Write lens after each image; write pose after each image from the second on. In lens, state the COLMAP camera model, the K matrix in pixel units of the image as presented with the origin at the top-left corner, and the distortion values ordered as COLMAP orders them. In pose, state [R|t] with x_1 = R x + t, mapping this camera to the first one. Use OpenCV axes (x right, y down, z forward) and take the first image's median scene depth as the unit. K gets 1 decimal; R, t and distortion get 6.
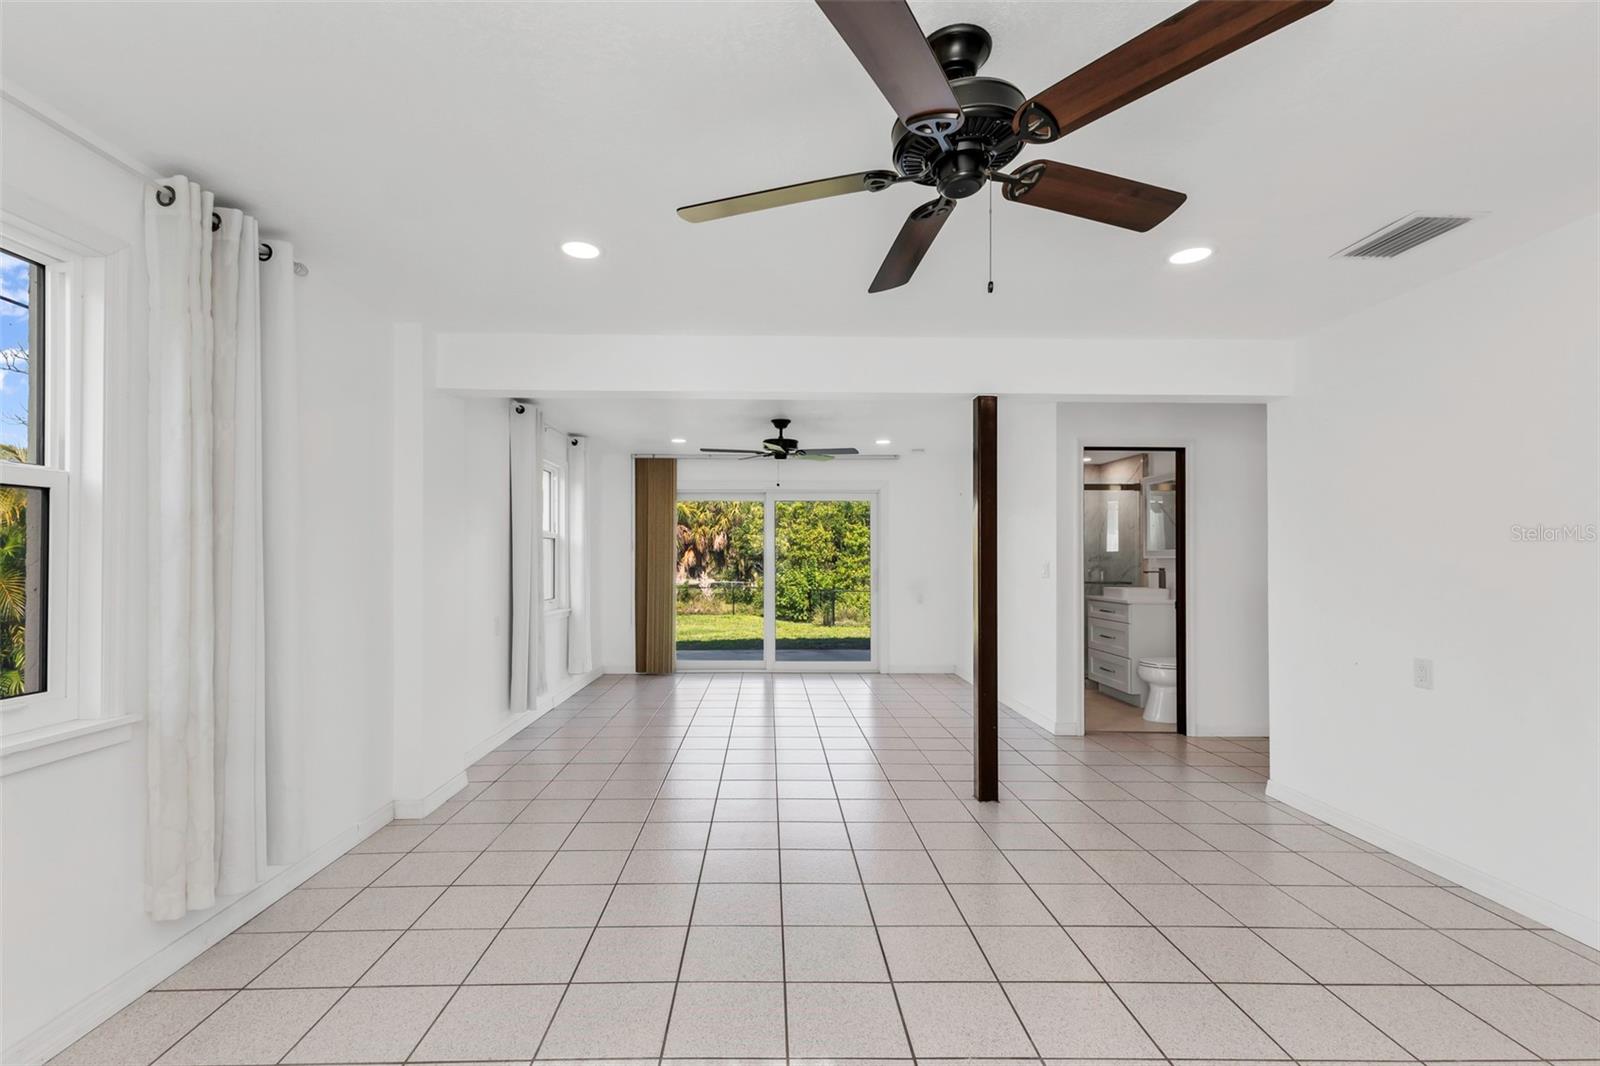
lens RADIAL K [[705.4, 0, 774.5], [0, 705.4, 550.6], [0, 0, 1]] dist [-0.001295, -0.000384]
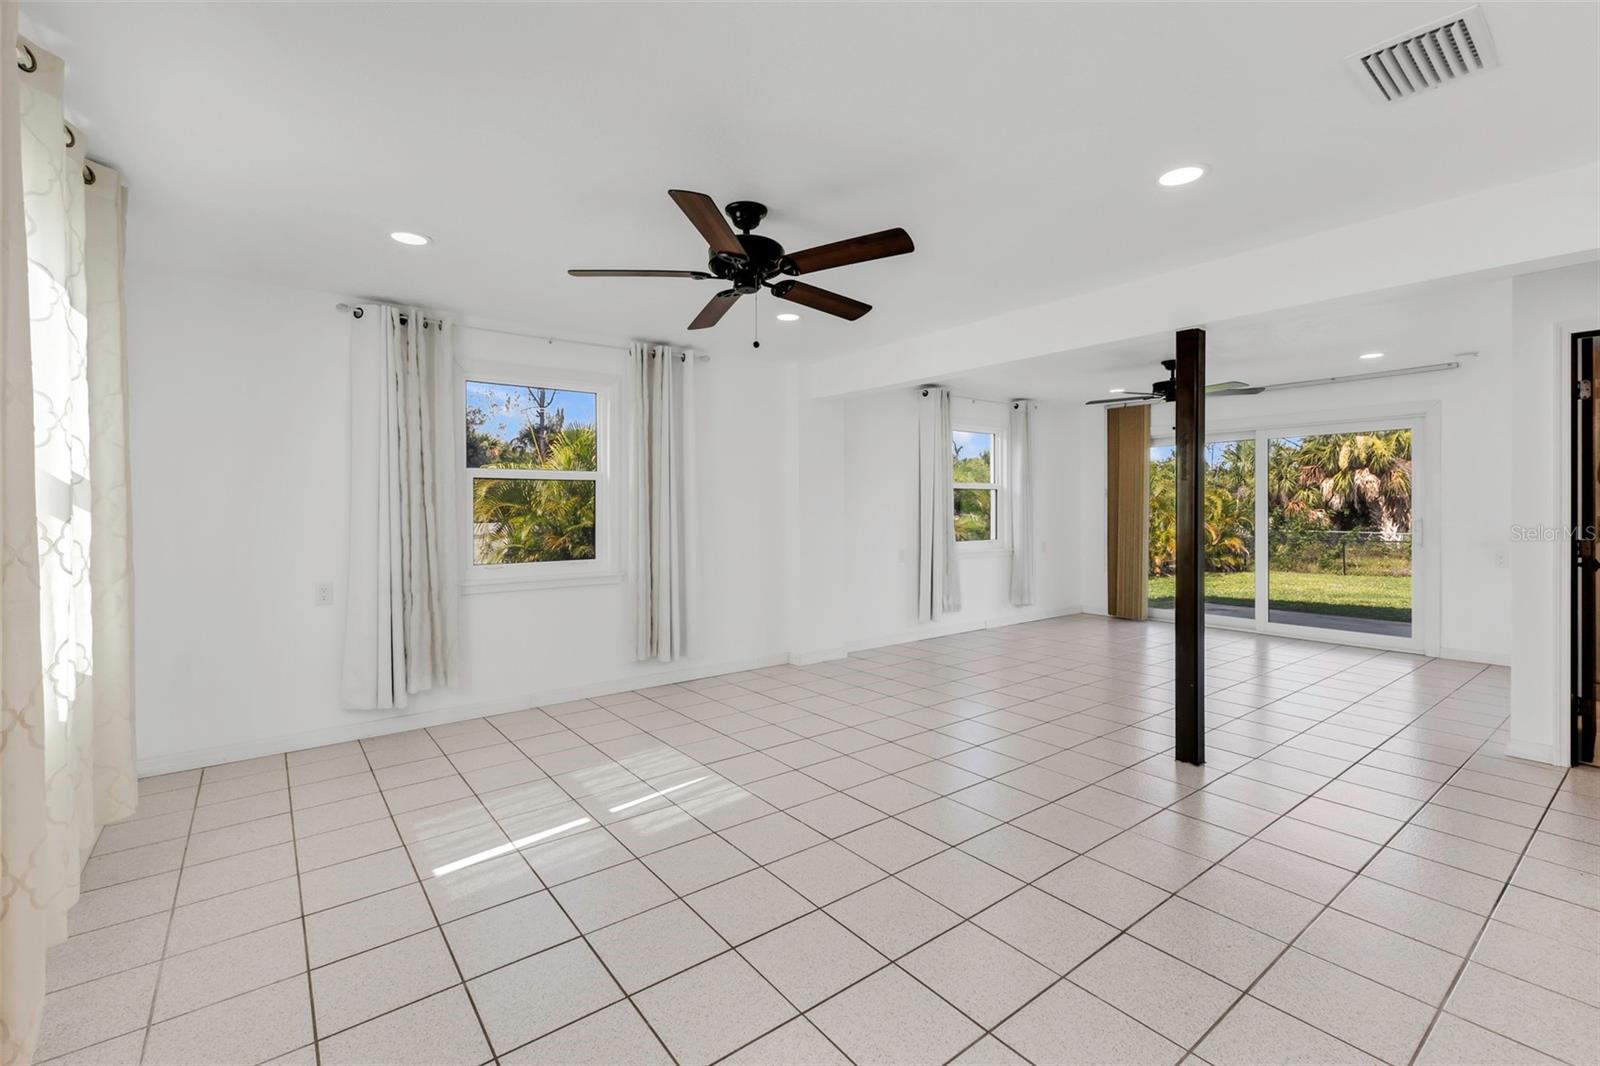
lens RADIAL K [[686.6, 0, 799.0], [0, 686.6, 510.1], [0, 0, 1]] dist [0.034162, -0.000007]
pose [[0.616625, -0.000125, -0.787257, 0.360279], [0.012631, 0.999873, 0.009734, 0.002107], [0.787156, -0.015946, 0.616548, 0.012135]]
